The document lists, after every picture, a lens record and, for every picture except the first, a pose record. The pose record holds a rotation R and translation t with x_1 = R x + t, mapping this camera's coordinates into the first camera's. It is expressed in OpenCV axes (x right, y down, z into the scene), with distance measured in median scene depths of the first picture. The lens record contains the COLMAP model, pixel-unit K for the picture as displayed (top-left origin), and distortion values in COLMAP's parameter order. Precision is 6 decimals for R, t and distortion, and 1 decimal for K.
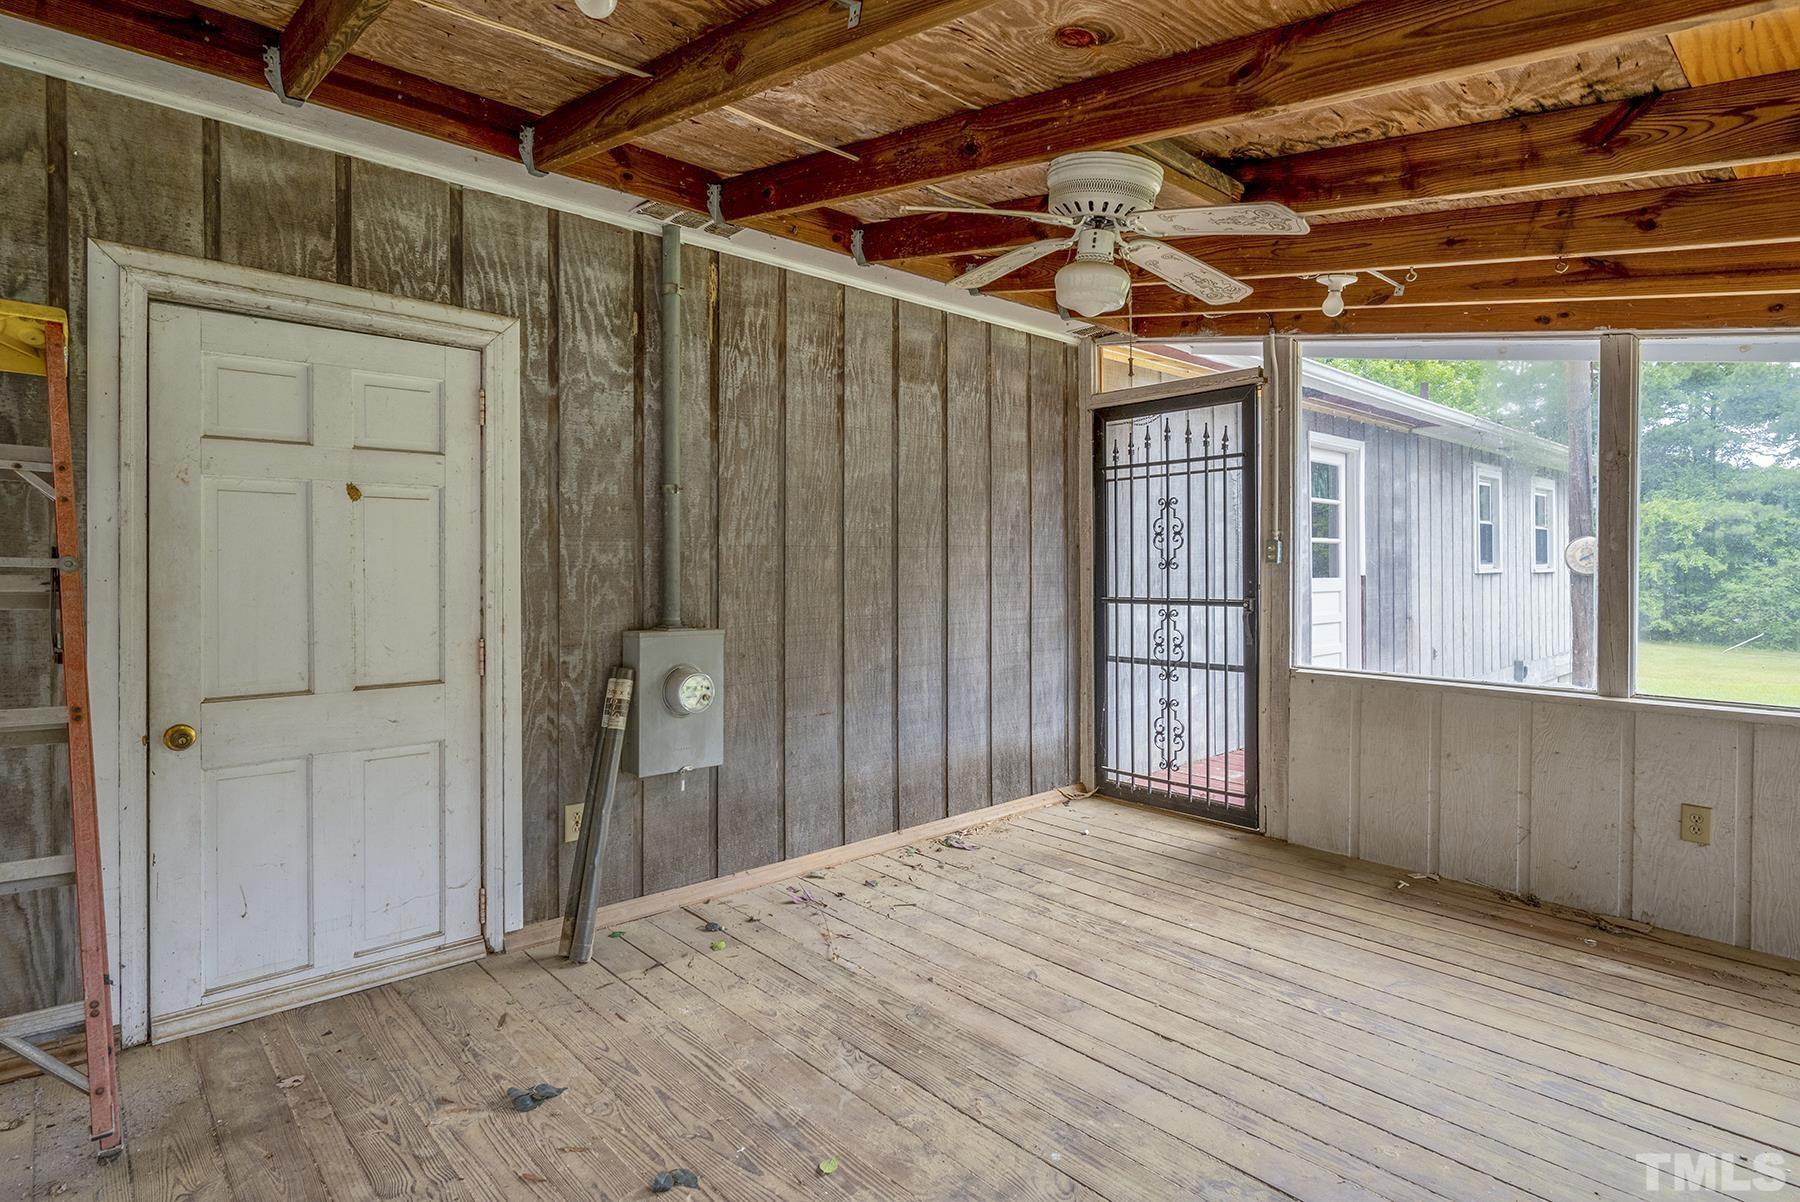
lens RADIAL K [[894.7, 0, 899.8], [0, 894.7, 583.8], [0, 0, 1]] dist [0.000555, 0.002386]
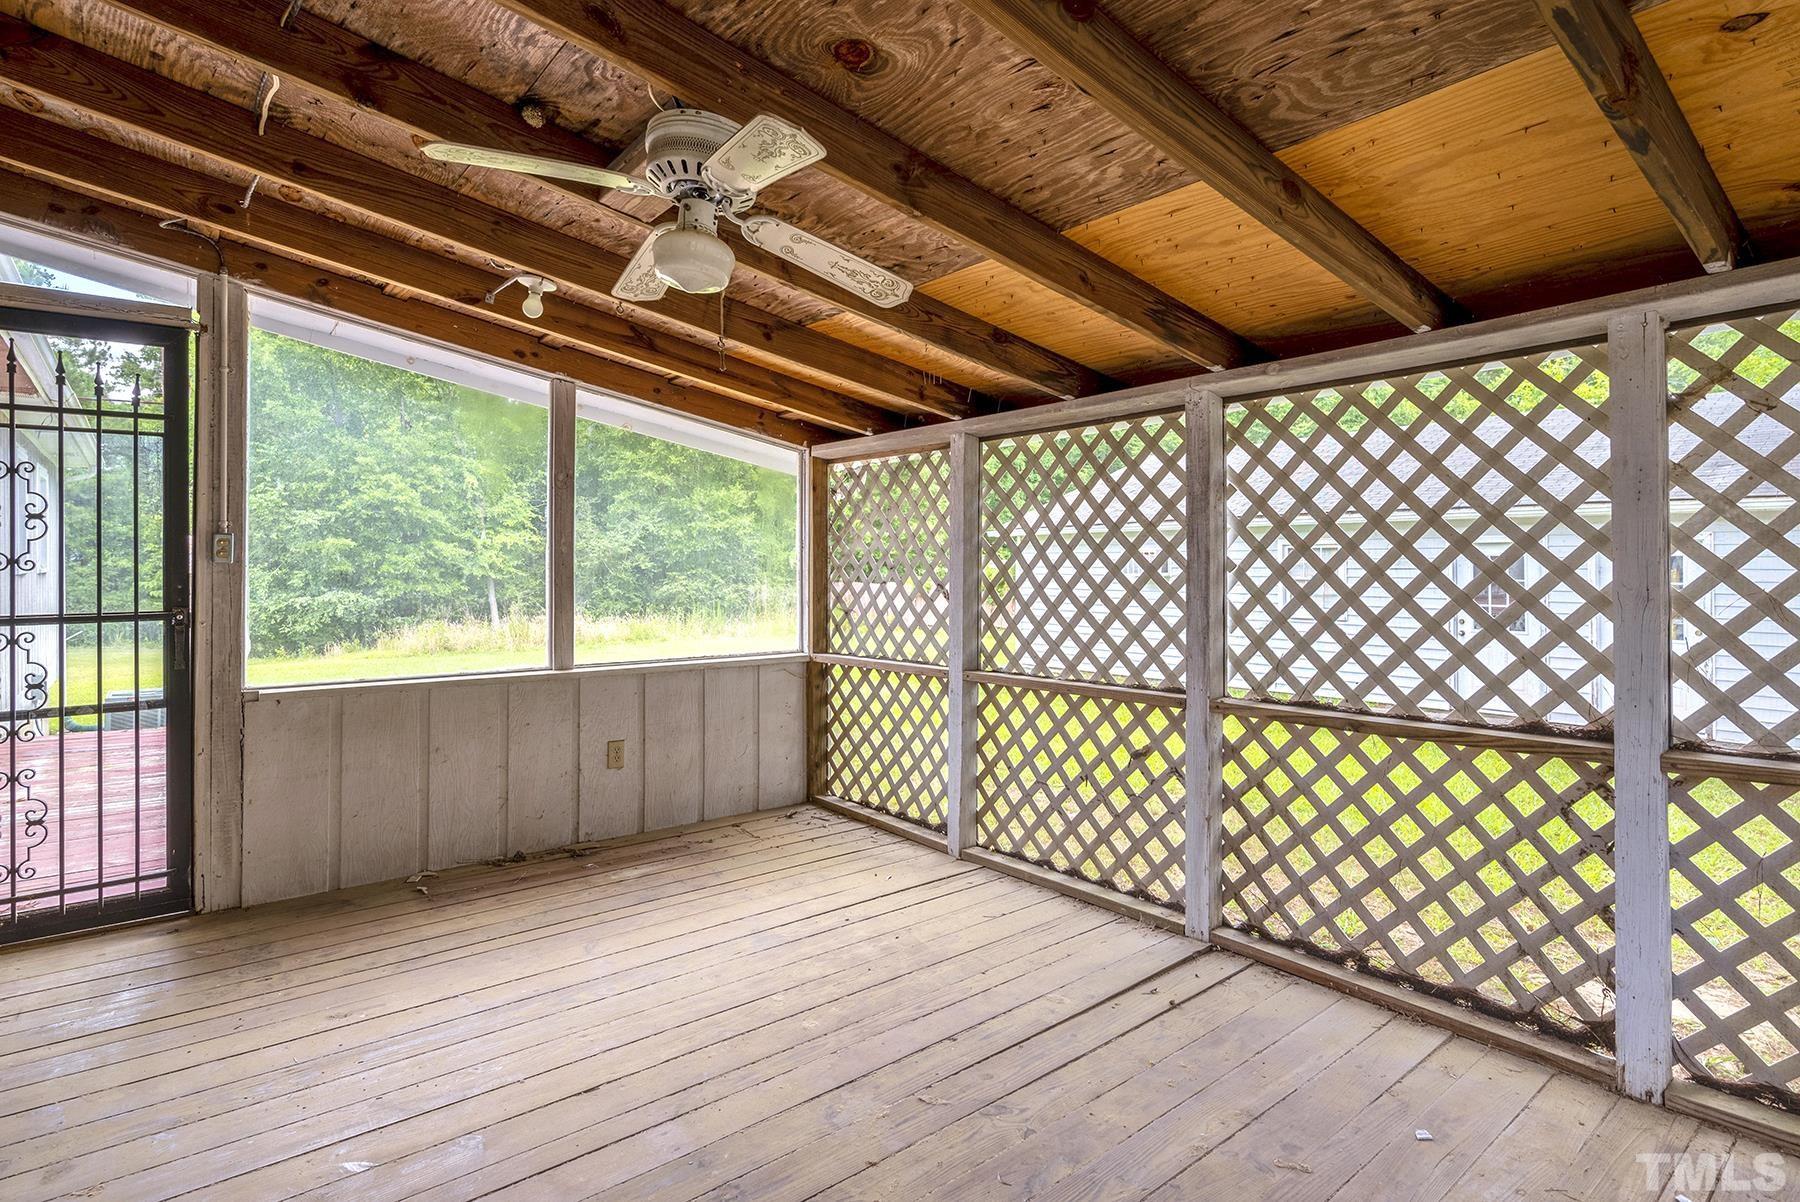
lens RADIAL K [[894.7, 0, 876.5], [0, 894.7, 565.1], [0, 0, 1]] dist [0.000555, 0.002386]
pose [[0.092959, 0.003041, 0.995665, -0.393673], [0.021934, 0.999746, -0.005101, -0.004325], [-0.995428, 0.022313, 0.092869, 0.429853]]
